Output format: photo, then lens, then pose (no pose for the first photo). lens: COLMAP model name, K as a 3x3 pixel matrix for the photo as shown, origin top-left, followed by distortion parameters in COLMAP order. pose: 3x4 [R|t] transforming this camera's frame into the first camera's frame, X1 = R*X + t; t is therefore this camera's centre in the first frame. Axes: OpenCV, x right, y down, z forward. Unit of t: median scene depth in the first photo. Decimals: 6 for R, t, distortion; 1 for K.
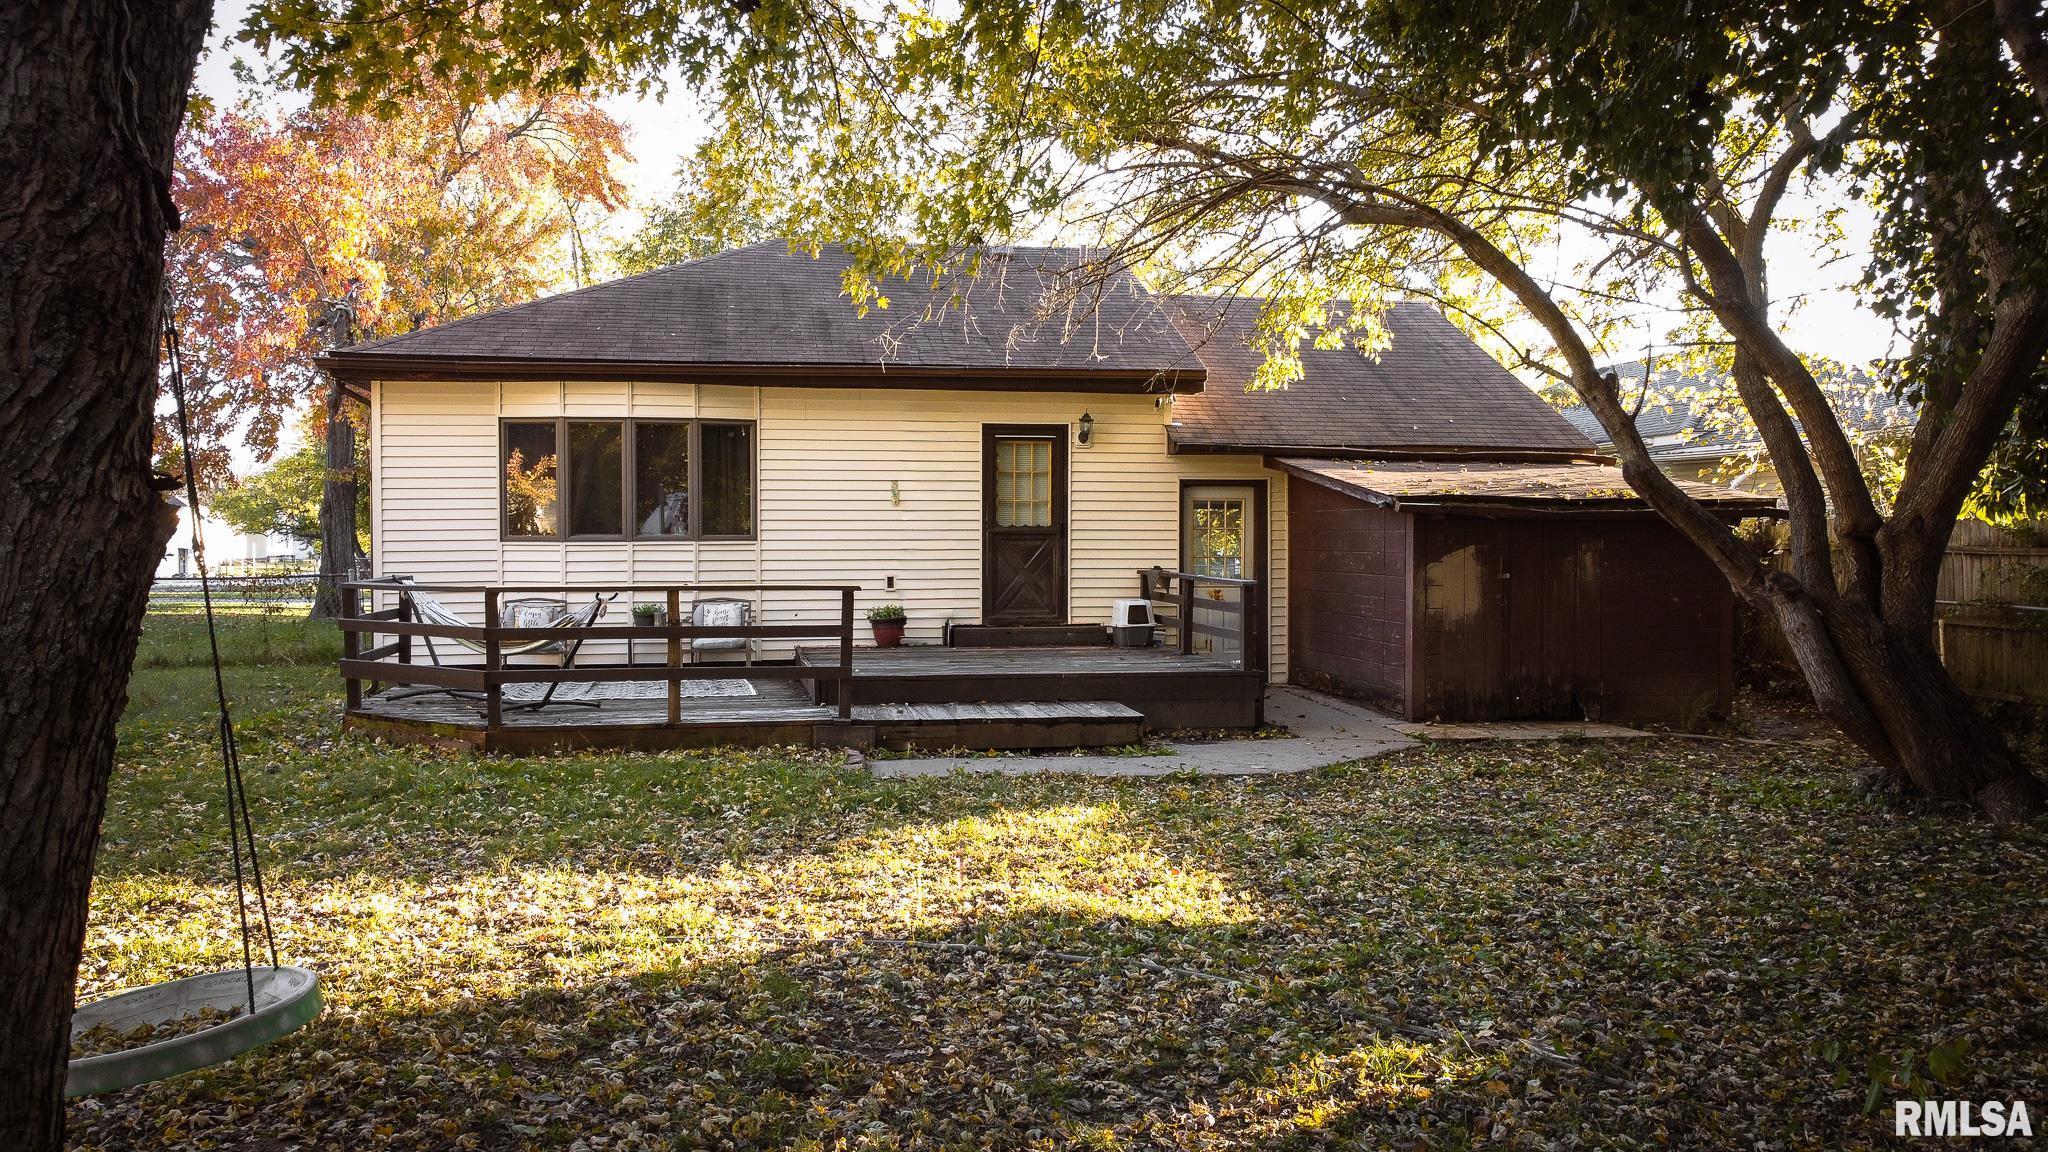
lens RADIAL K [[1531.7, 0, 1013.9], [0, 1531.7, 575.3], [0, 0, 1]] dist [-0.000867, -0.009983]
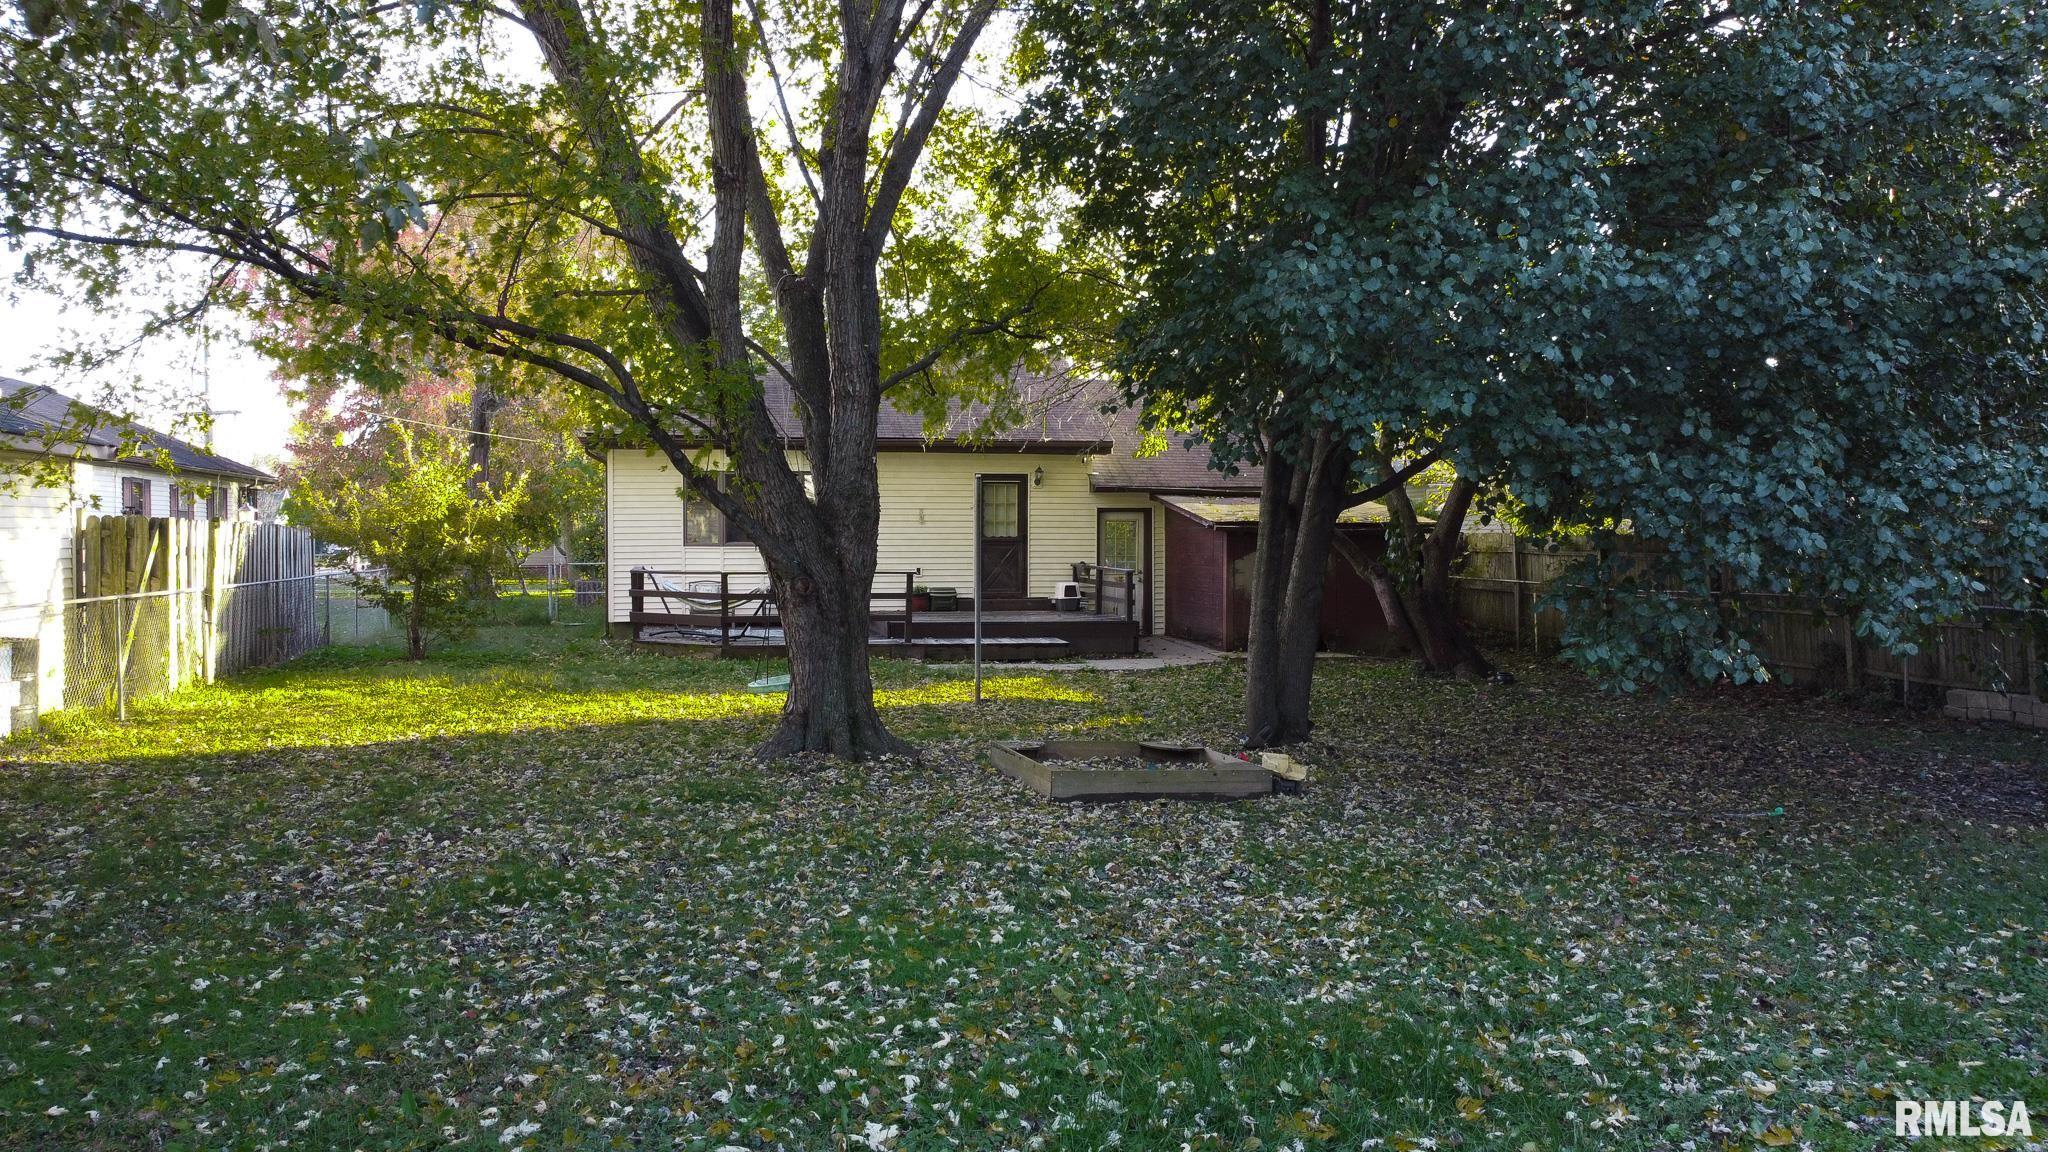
lens RADIAL K [[1473.8, 0, 1024.0], [0, 1473.8, 576.0], [0, 0, 1]] dist [-0.000212, -0.001485]
pose [[0.999501, 0.000607, 0.031568, -0.018587], [-0.000665, 0.999998, 0.001846, 0.006650], [-0.031567, -0.001866, 0.999500, -0.579740]]
